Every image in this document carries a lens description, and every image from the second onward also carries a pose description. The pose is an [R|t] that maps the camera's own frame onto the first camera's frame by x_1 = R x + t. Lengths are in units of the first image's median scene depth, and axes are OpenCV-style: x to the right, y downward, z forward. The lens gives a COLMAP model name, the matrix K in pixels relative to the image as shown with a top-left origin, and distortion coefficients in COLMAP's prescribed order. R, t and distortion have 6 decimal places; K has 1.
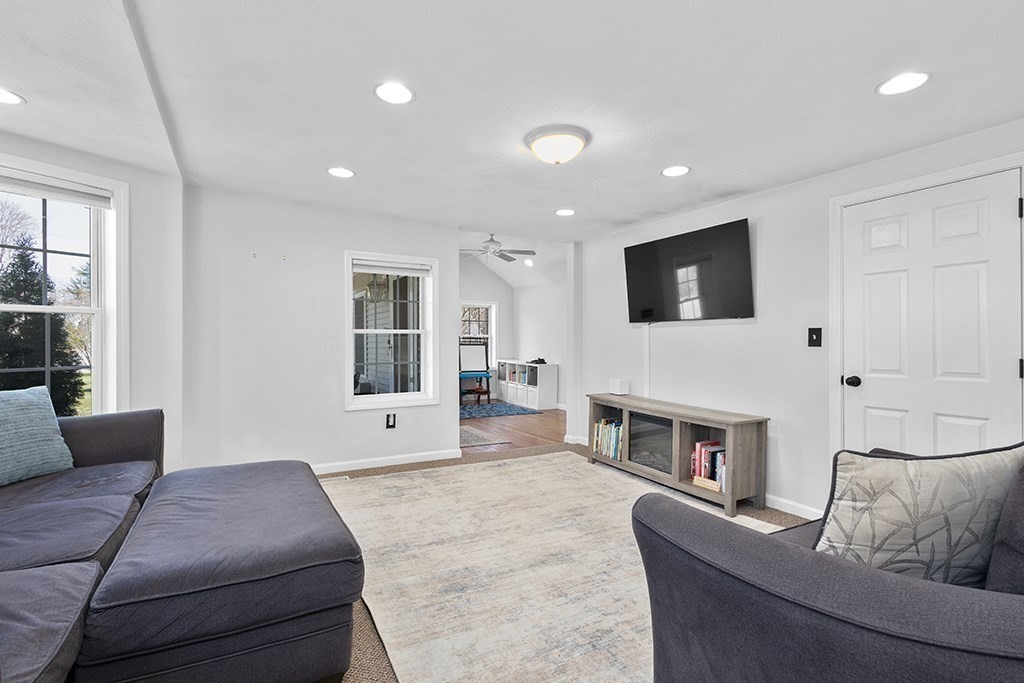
lens RADIAL K [[460.6, 0, 508.3], [0, 460.6, 345.2], [0, 0, 1]] dist [0.002534, 0.000208]
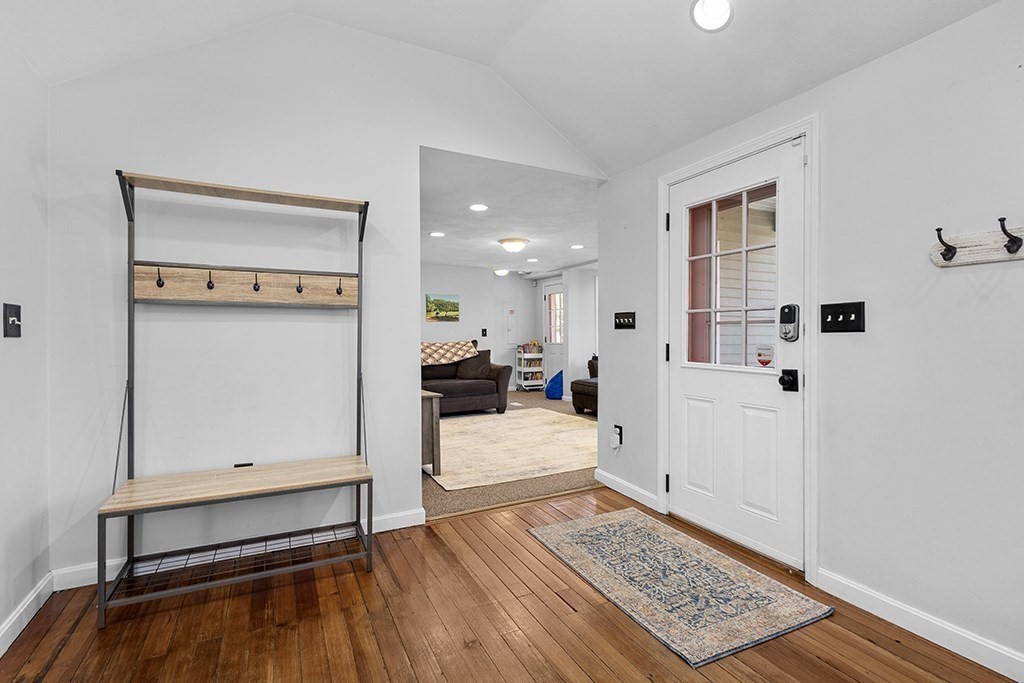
lens RADIAL K [[454.4, 0, 512.0], [0, 454.4, 341.5], [0, 0, 1]] dist [0.000830, 0.000065]
pose [[-0.998413, 0.001024, 0.056313, -0.004516], [0.002001, 0.999848, 0.017299, -0.003896], [-0.056287, 0.017384, -0.998263, 1.901298]]
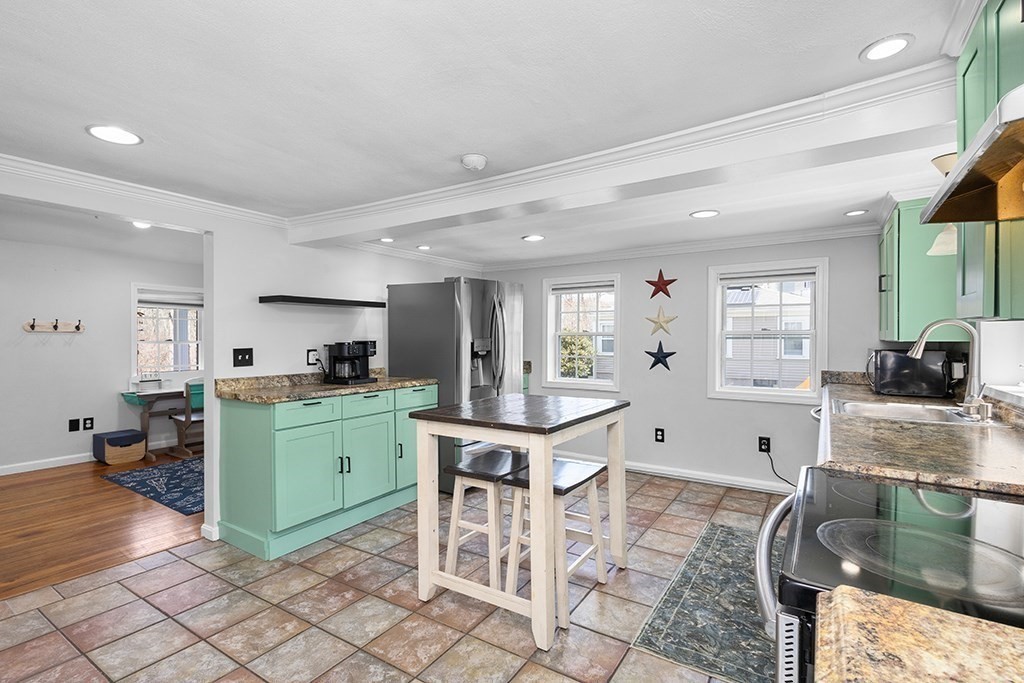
lens RADIAL K [[473.8, 0, 530.0], [0, 473.8, 341.6], [0, 0, 1]] dist [-0.000275, -0.000321]
pose [[0.465865, 0.007661, -0.884823, 1.212570], [-0.012378, 0.999921, 0.002141, -0.055838], [0.884769, 0.009955, 0.465923, 2.013316]]
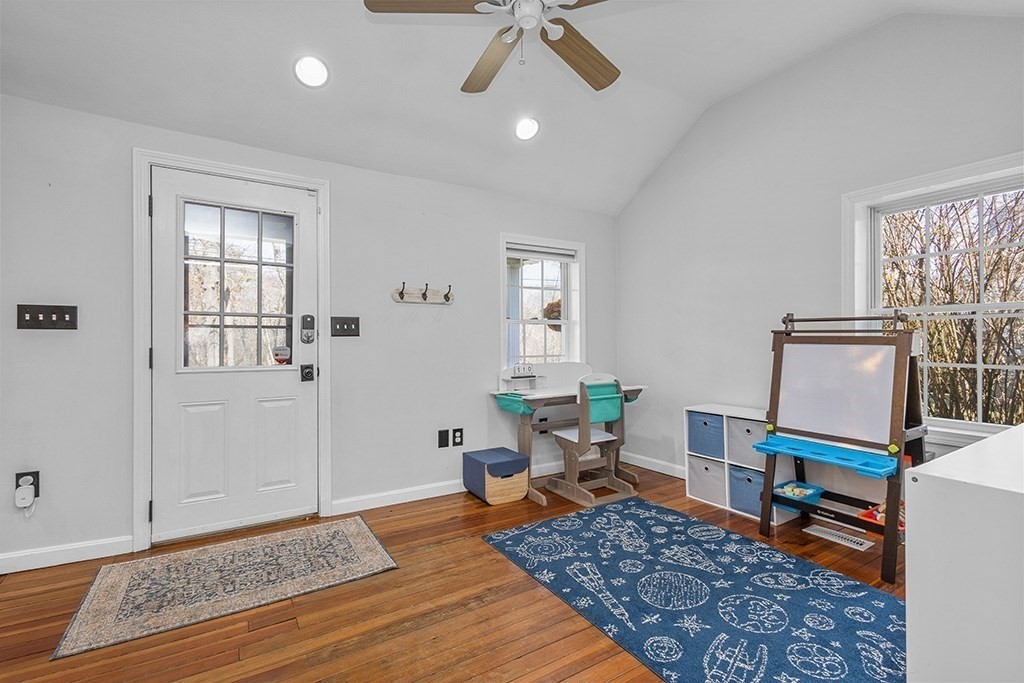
lens RADIAL K [[460.6, 0, 508.3], [0, 460.6, 345.2], [0, 0, 1]] dist [0.002534, 0.000208]
pose [[0.022515, 0.017137, -0.999600, 0.412350], [-0.004427, 0.999845, 0.017042, -0.004186], [0.999737, 0.004042, 0.022588, 1.643533]]
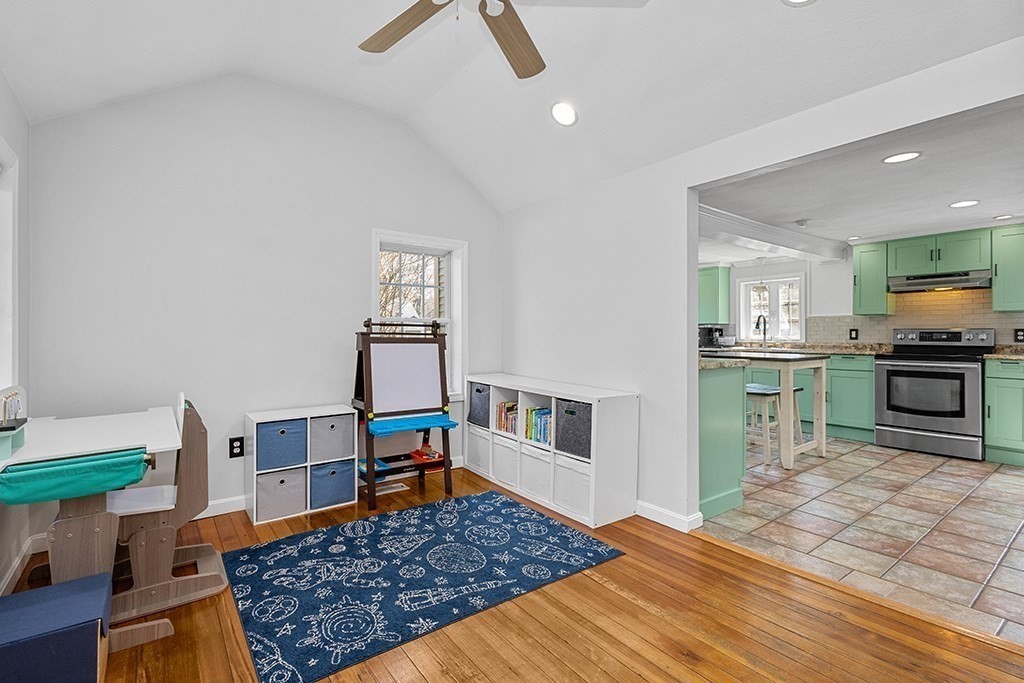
lens RADIAL K [[471.1, 0, 506.5], [0, 471.1, 333.9], [0, 0, 1]] dist [0.000934, 0.000210]
pose [[0.994175, 0.002052, 0.107755, -0.075519], [-0.000714, 0.999922, -0.012449, -0.003639], [-0.107772, 0.012299, 0.994100, 1.243093]]
